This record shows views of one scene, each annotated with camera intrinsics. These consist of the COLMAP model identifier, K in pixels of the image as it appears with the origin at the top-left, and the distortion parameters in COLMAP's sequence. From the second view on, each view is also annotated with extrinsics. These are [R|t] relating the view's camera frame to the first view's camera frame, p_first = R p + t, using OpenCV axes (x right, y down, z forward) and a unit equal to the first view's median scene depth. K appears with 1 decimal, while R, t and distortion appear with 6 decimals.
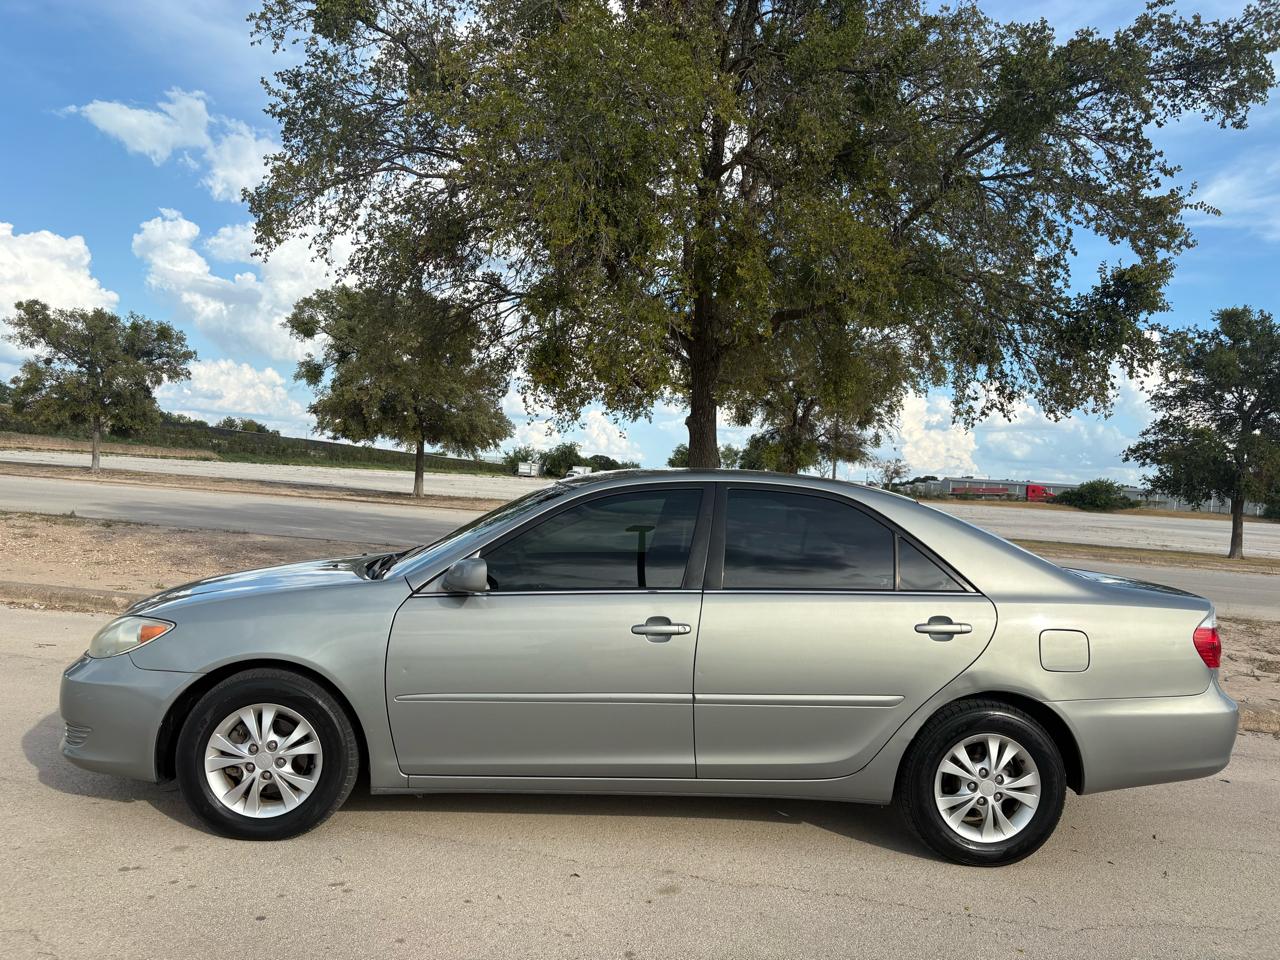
lens RADIAL K [[964.6, 0, 638.9], [0, 964.6, 474.8], [0, 0, 1]] dist [0.013623, -0.000378]
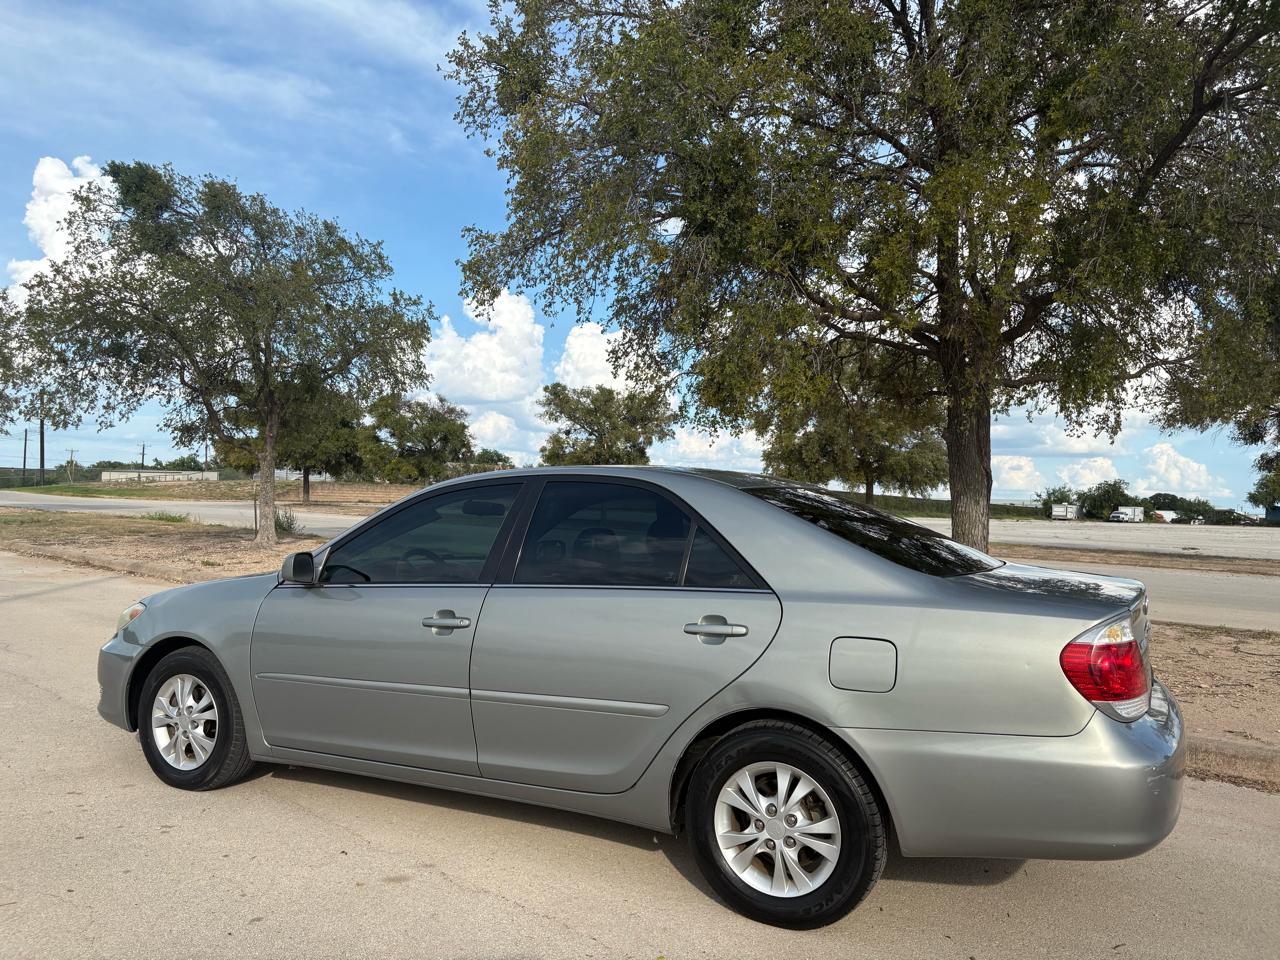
lens RADIAL K [[956.7, 0, 633.3], [0, 956.7, 480.9], [0, 0, 1]] dist [0.056435, -0.061232]
pose [[0.857509, -0.049994, -0.512034, 0.365811], [0.027570, 0.998303, -0.051300, 0.036152], [0.513729, 0.029873, 0.857432, 0.122110]]
